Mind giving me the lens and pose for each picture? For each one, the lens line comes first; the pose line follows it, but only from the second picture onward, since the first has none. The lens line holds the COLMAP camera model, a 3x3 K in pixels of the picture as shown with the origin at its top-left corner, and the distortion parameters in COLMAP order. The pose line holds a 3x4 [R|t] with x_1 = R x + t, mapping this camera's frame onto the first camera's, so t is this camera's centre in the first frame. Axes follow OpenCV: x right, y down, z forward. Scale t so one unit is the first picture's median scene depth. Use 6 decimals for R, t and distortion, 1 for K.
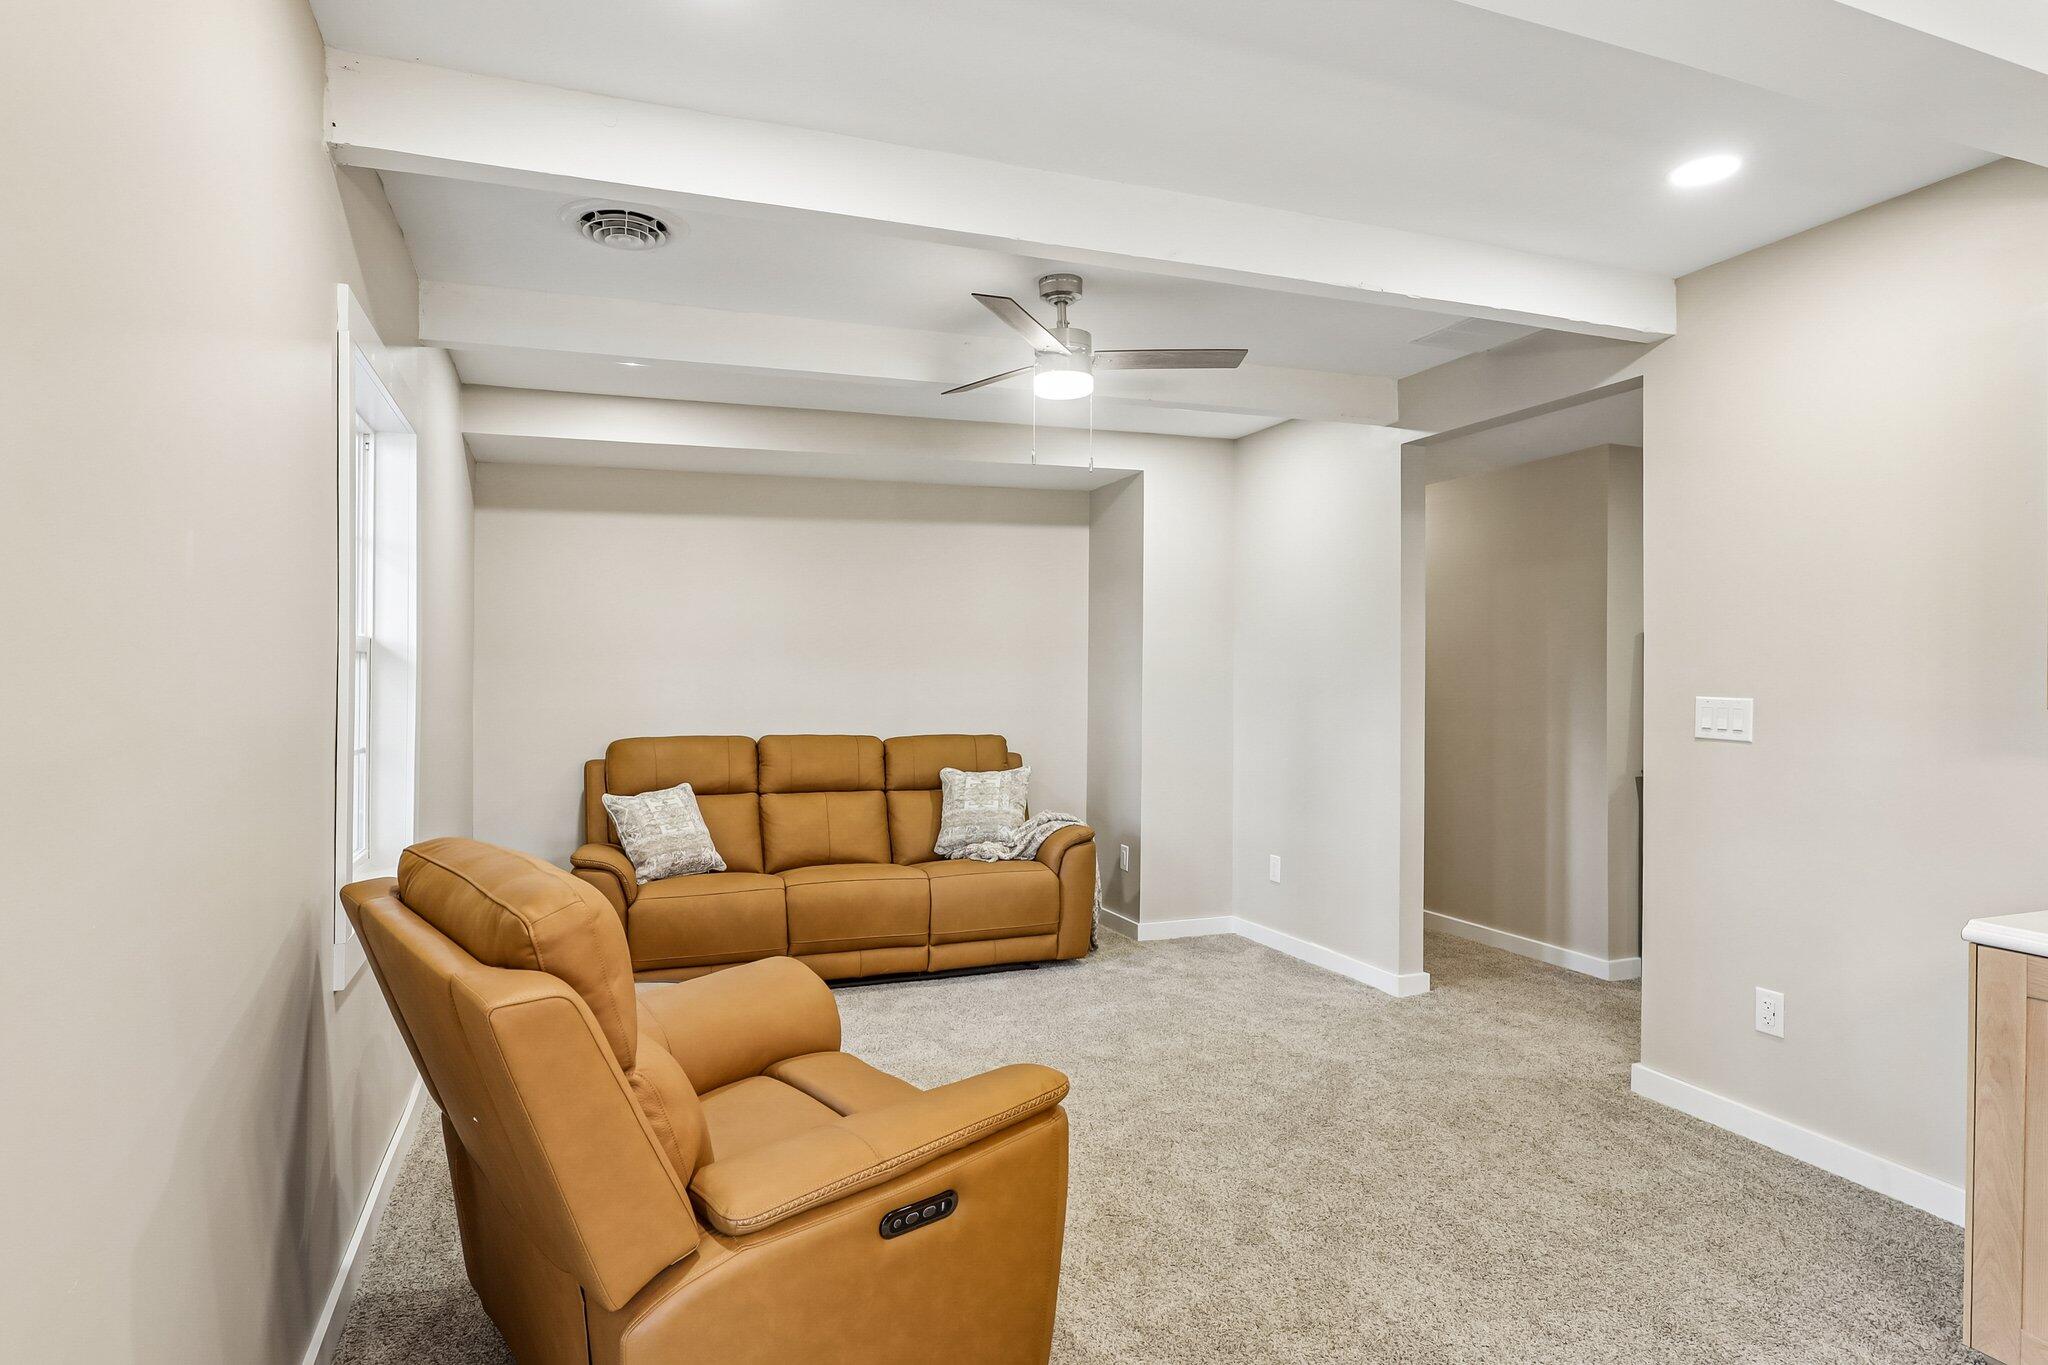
lens RADIAL K [[1111.8, 0, 1031.9], [0, 1111.8, 672.5], [0, 0, 1]] dist [-0.002491, -0.001387]
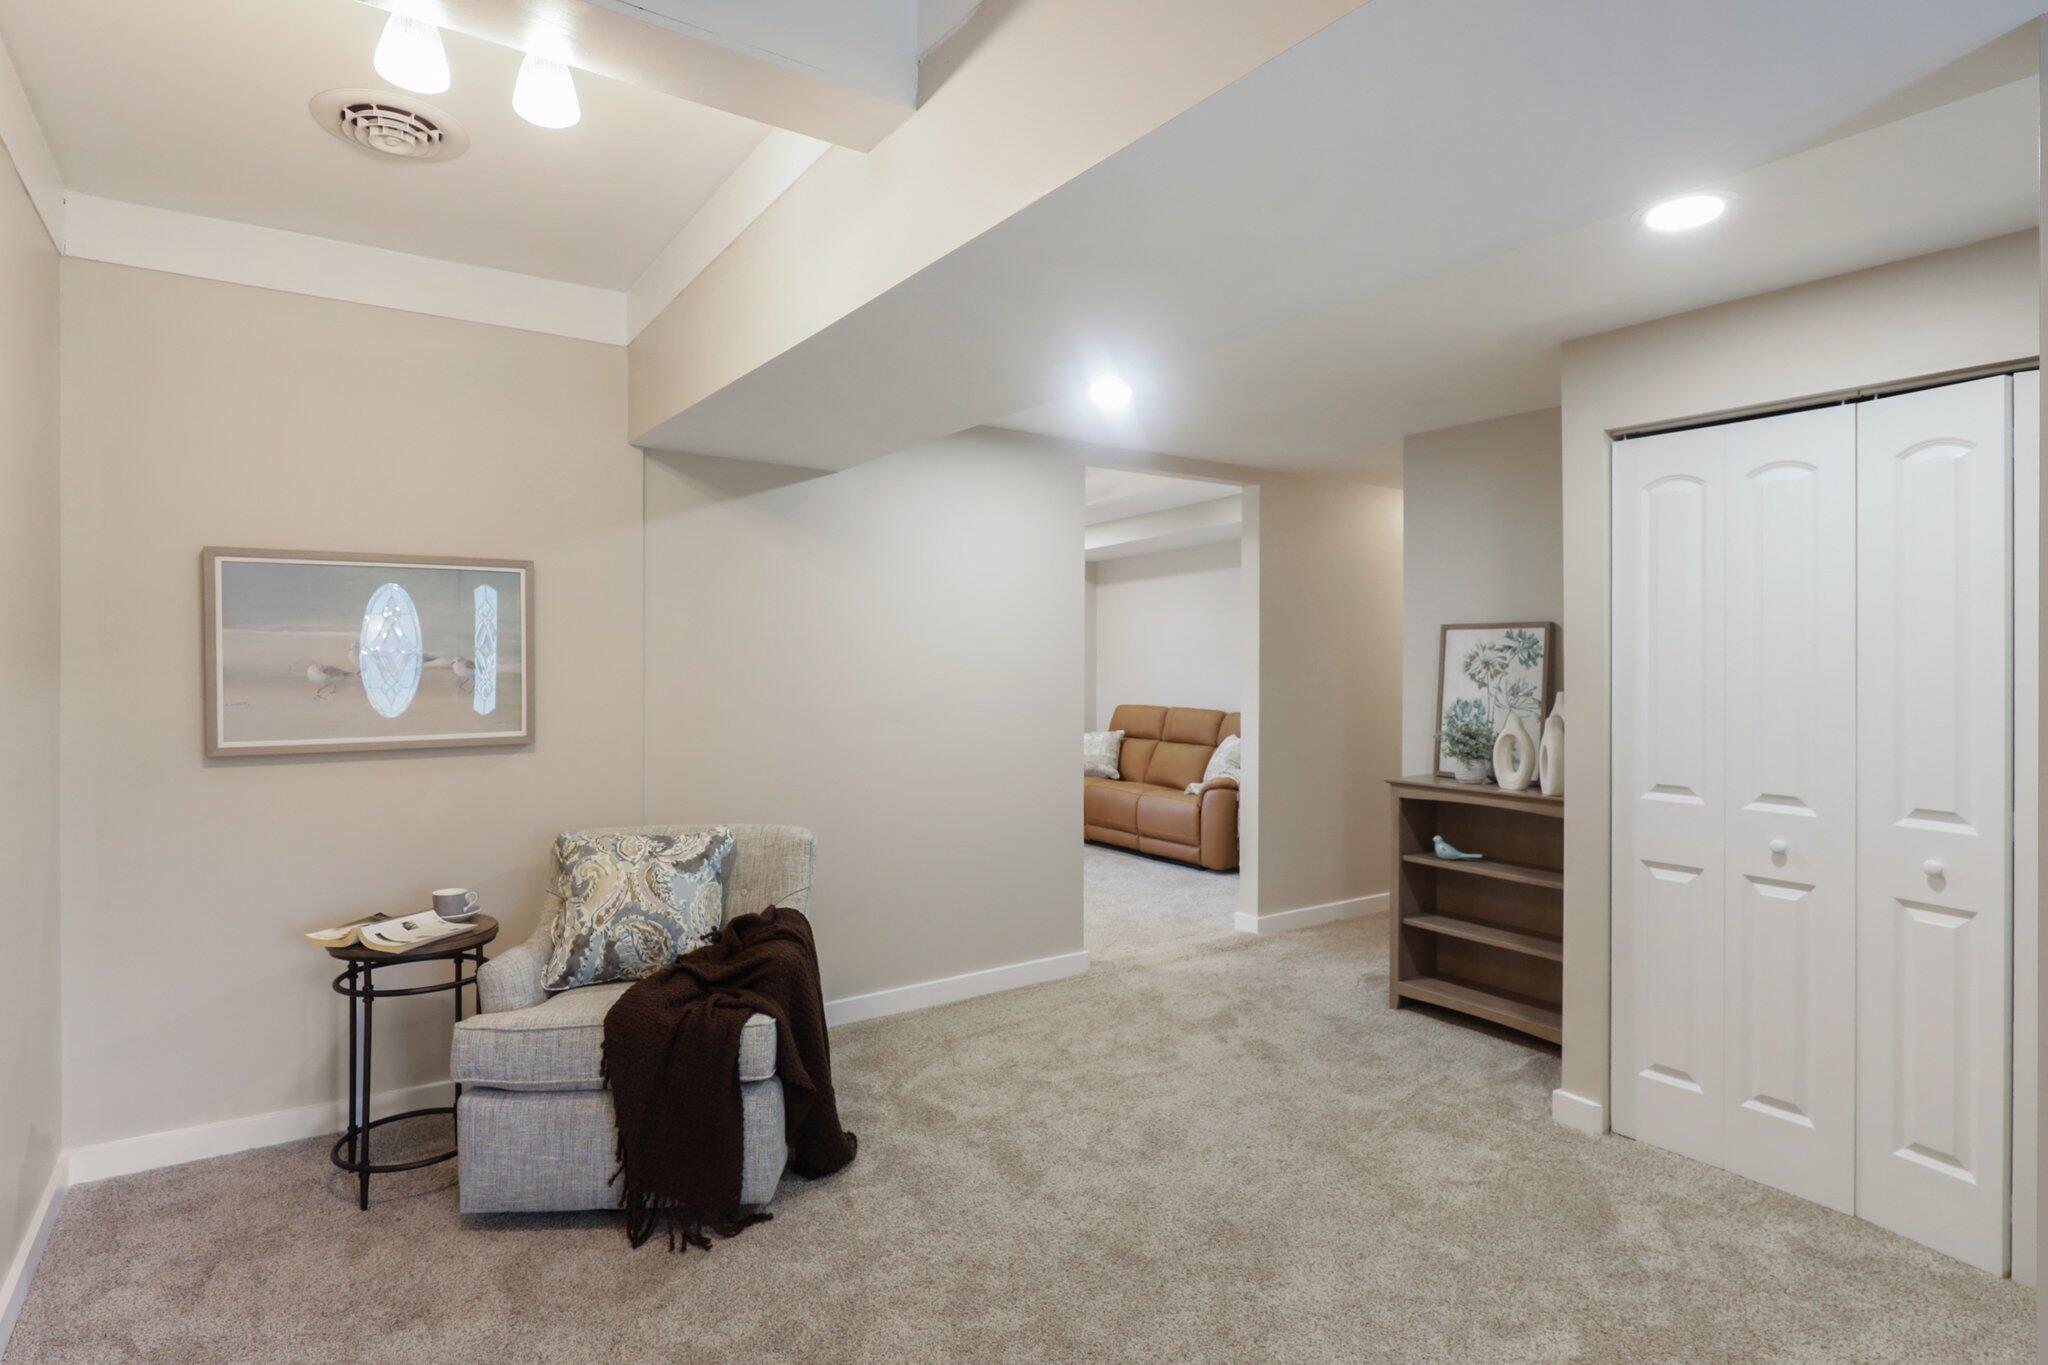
lens RADIAL K [[1086.4, 0, 1025.0], [0, 1086.4, 669.0], [0, 0, 1]] dist [-0.002676, 0.001228]
pose [[0.212147, 0.000467, -0.977238, 1.388817], [0.003564, 0.999993, 0.001251, -0.002517], [0.977231, -0.003748, 0.212144, 0.479887]]
